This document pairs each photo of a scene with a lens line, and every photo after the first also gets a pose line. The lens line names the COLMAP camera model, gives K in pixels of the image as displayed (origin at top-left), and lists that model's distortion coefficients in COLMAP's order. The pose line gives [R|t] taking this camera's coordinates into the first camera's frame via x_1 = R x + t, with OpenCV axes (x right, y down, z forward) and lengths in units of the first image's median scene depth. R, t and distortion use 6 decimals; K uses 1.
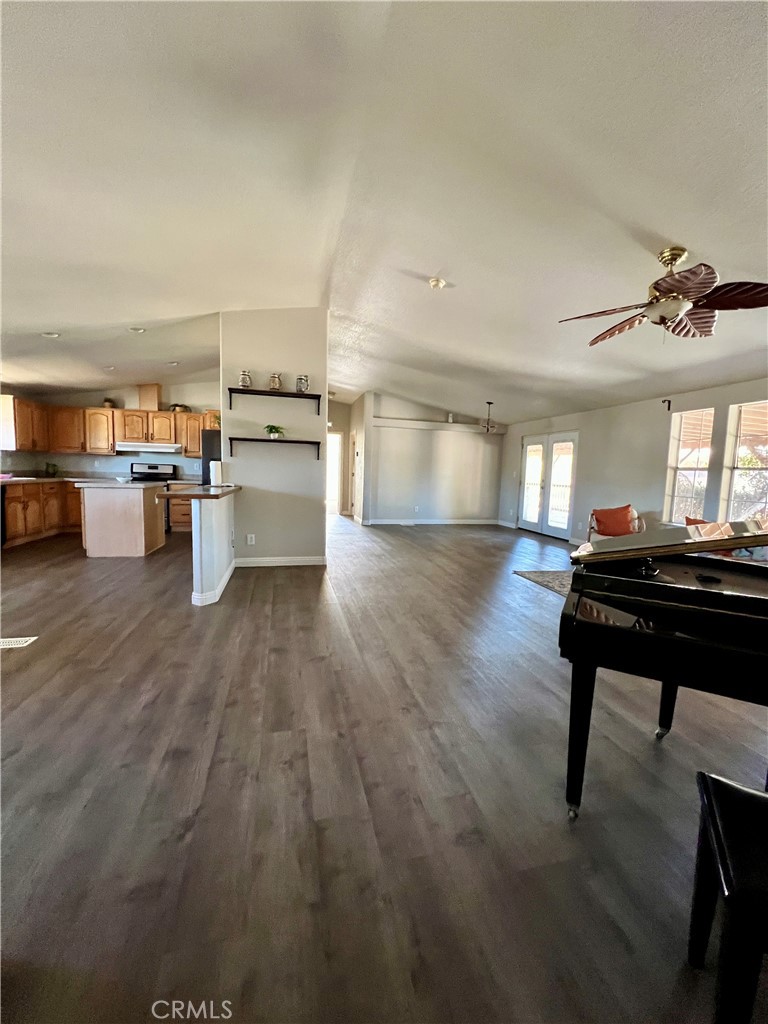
lens RADIAL K [[410.7, 0, 381.6], [0, 410.7, 510.4], [0, 0, 1]] dist [0.002915, -0.000636]
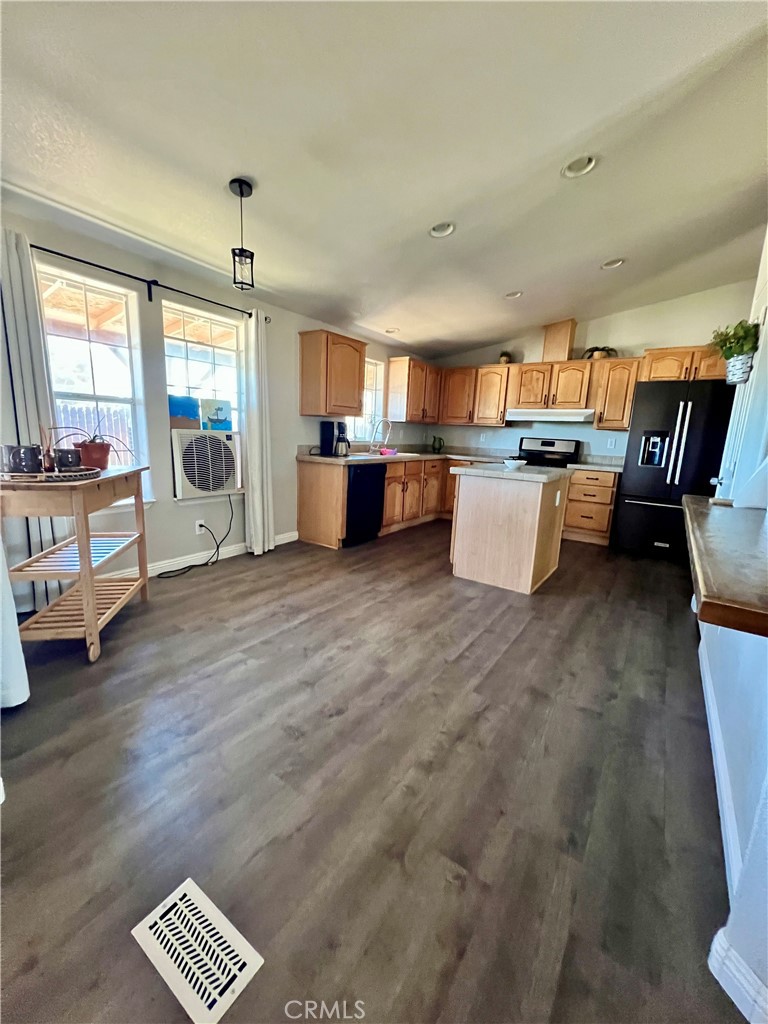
lens RADIAL K [[410.7, 0, 381.8], [0, 410.7, 512.6], [0, 0, 1]] dist [0.002915, -0.000636]
pose [[0.666065, 0.143788, -0.731904, -0.219229], [-0.094555, 0.989604, 0.108367, -0.037935], [0.739877, -0.002974, 0.672736, 0.320272]]
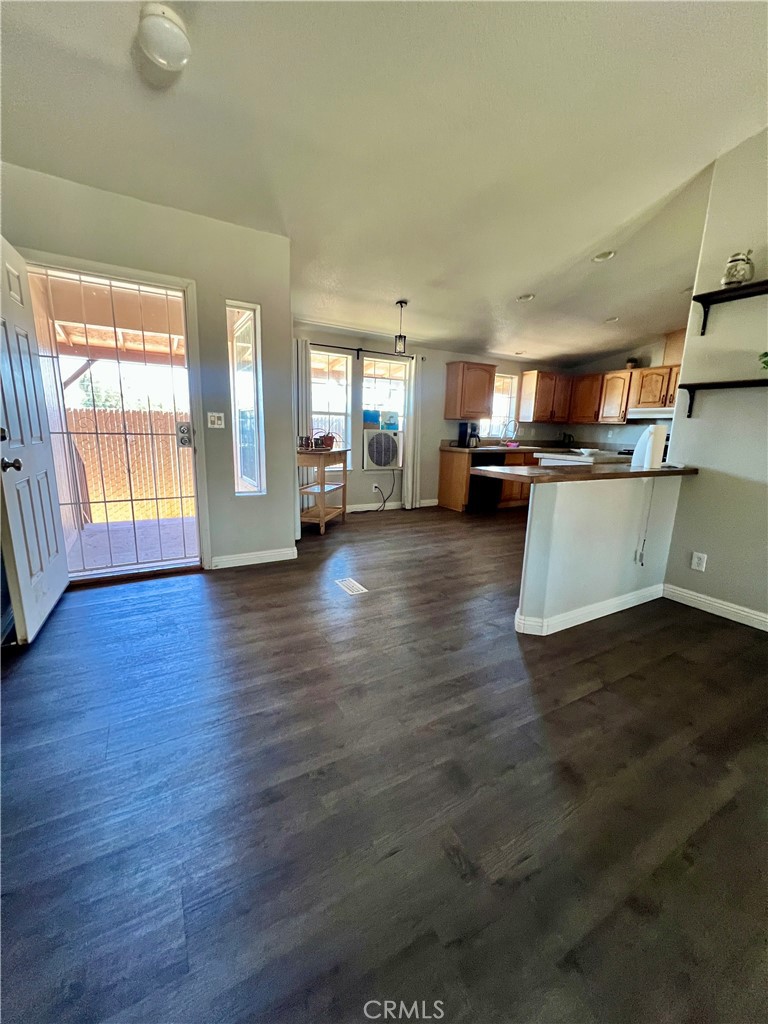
lens RADIAL K [[409.9, 0, 384.8], [0, 409.9, 512.6], [0, 0, 1]] dist [0.001324, 0.000182]
pose [[0.286406, 0.175518, -0.941894, 0.060097], [-0.111063, 0.982532, 0.149319, -0.023096], [0.951649, 0.061844, 0.300897, 0.265770]]
